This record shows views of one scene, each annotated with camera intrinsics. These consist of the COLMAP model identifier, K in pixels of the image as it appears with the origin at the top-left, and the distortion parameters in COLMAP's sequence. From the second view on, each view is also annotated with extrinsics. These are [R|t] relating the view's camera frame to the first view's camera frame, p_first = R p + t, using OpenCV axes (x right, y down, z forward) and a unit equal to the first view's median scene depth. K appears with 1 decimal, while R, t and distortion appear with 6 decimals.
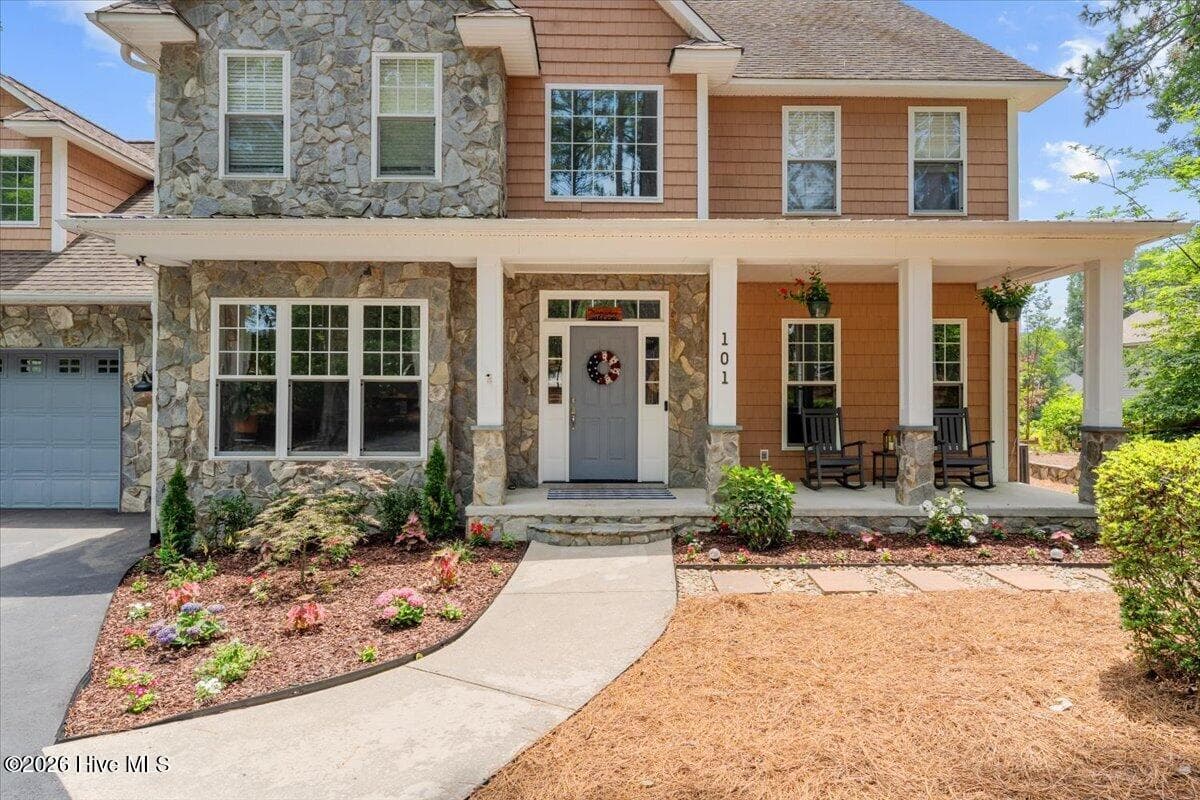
lens RADIAL K [[683.7, 0, 601.3], [0, 683.7, 393.7], [0, 0, 1]] dist [0.005839, 0.000811]
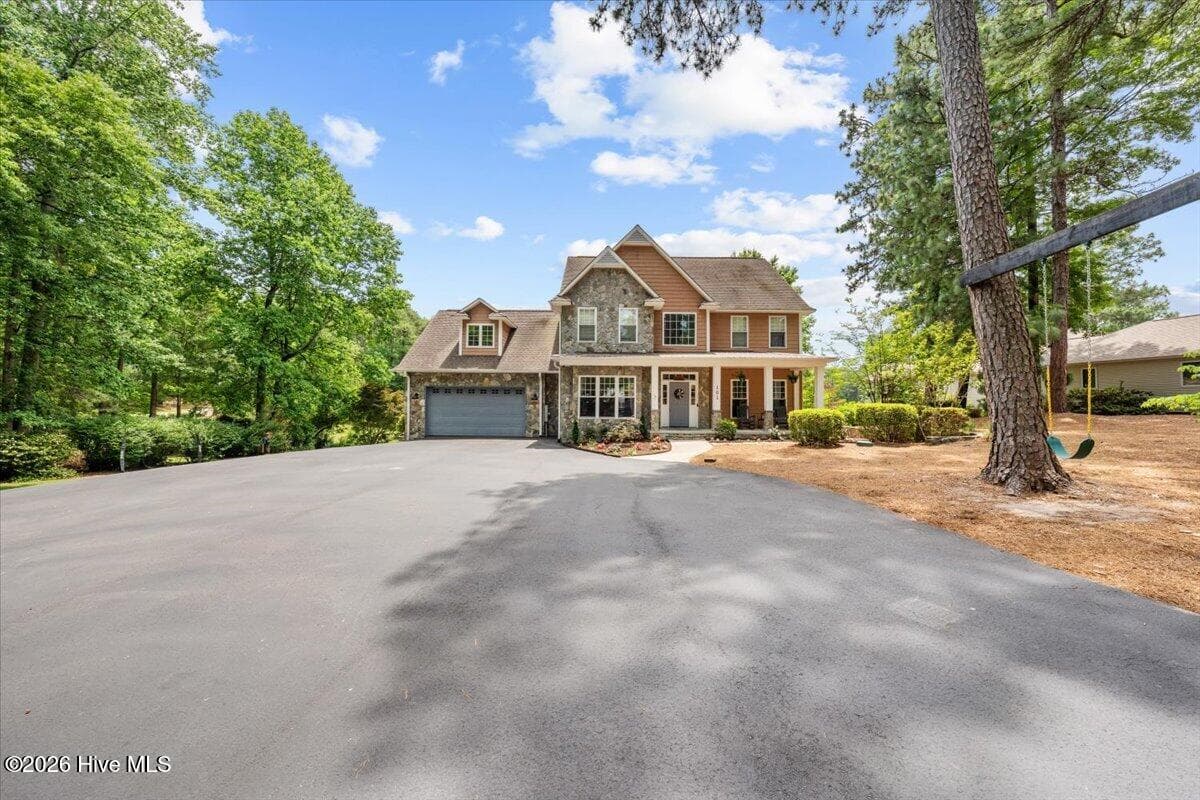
lens RADIAL K [[409.5, 0, 597.0], [0, 409.5, 393.3], [0, 0, 1]] dist [-0.000487, -0.000021]
pose [[0.999760, 0.005747, -0.021155, -0.401024], [-0.006150, 0.999800, -0.019009, 0.000256], [0.021042, 0.019134, 0.999595, -1.172539]]
